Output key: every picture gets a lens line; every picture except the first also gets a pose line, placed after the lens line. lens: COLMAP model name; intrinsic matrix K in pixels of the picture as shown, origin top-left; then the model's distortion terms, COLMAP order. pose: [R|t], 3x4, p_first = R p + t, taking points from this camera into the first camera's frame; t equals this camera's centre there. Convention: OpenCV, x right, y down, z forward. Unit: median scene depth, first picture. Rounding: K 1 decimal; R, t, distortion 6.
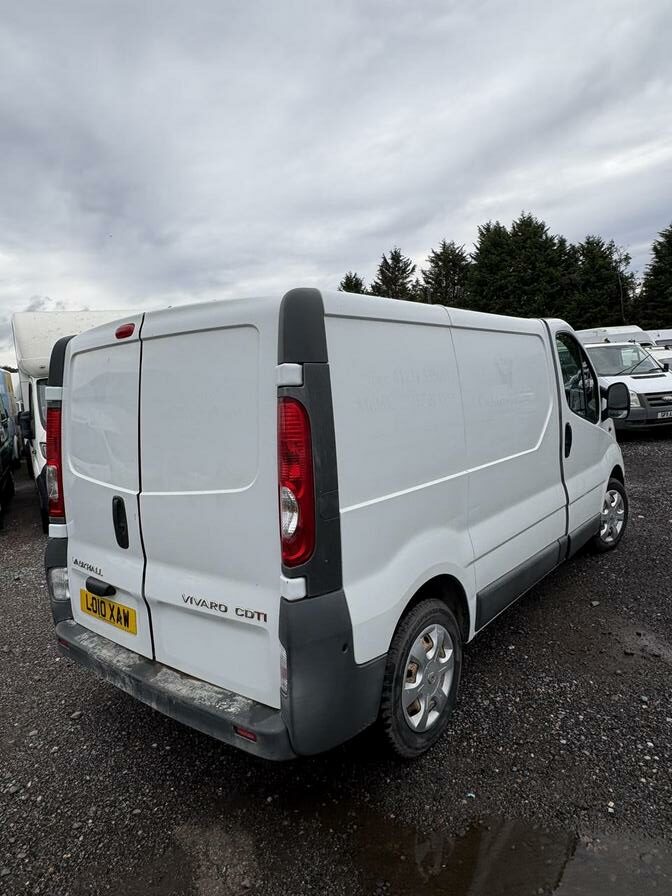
lens RADIAL K [[572.8, 0, 331.6], [0, 572.8, 445.8], [0, 0, 1]] dist [-0.002867, 0.003149]
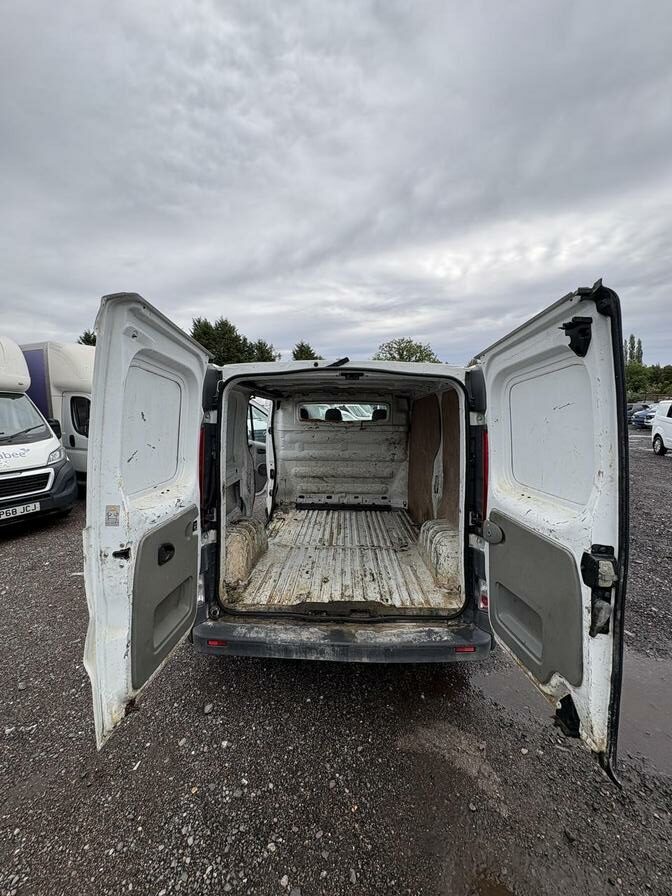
lens RADIAL K [[356.5, 0, 334.6], [0, 356.5, 449.8], [0, 0, 1]] dist [-0.000551, 0.000415]
pose [[0.792150, 0.008247, 0.610271, -0.741132], [0.009681, 0.999613, -0.026074, -0.003562], [-0.610250, 0.026563, 0.791764, 0.331192]]
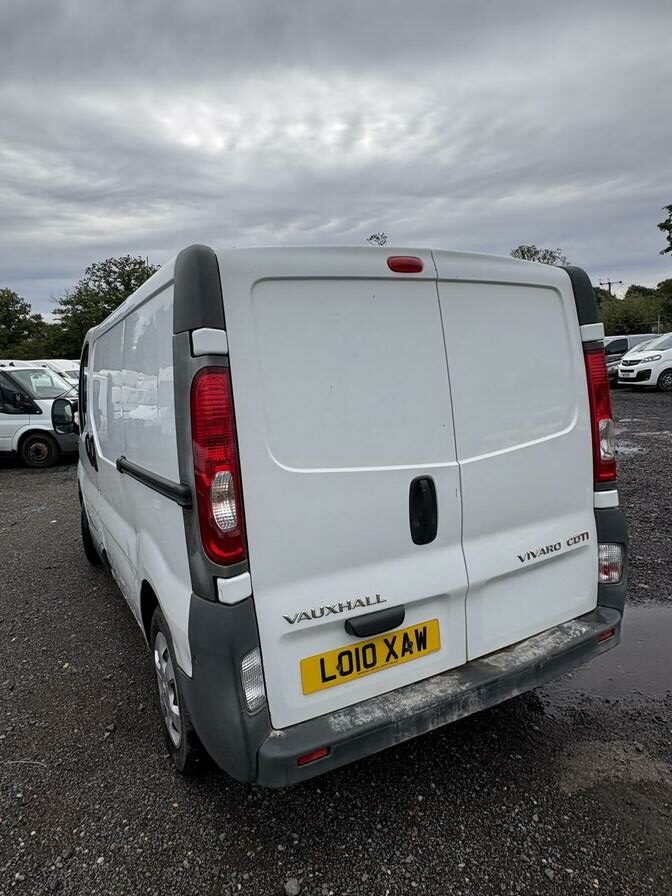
lens RADIAL K [[572.8, 0, 340.7], [0, 572.8, 442.3], [0, 0, 1]] dist [-0.002867, 0.003149]
pose [[0.372413, -0.068196, 0.925558, -1.035813], [0.136411, 0.990487, 0.018093, 0.013114], [-0.917987, 0.119518, 0.378173, 0.742671]]
